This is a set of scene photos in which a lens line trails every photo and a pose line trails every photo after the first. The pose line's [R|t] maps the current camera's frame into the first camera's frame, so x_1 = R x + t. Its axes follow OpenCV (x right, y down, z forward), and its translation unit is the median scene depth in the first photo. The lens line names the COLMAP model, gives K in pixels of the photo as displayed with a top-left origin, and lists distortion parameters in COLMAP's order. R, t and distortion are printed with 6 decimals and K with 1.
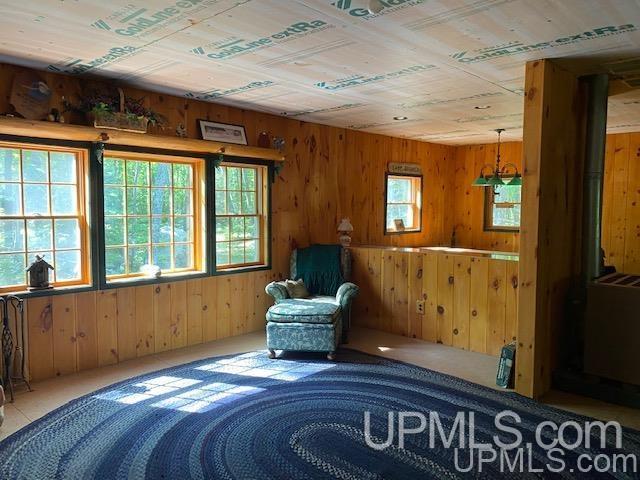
lens RADIAL K [[483.2, 0, 320.0], [0, 483.2, 240.0], [0, 0, 1]] dist [0.010094, 0.001696]
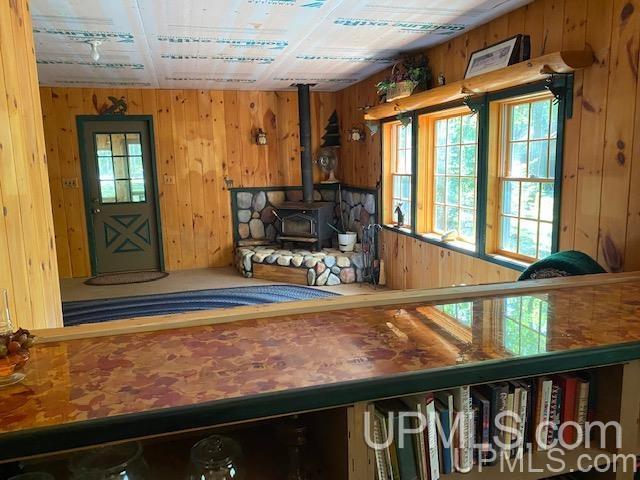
lens RADIAL K [[483.2, 0, 320.0], [0, 483.2, 240.0], [0, 0, 1]] dist [0.010094, 0.001696]
pose [[-0.523059, 0.132332, -0.841960, 0.590538], [-0.045129, 0.982187, 0.182407, -0.087105], [0.851101, 0.133407, -0.507770, 1.254859]]
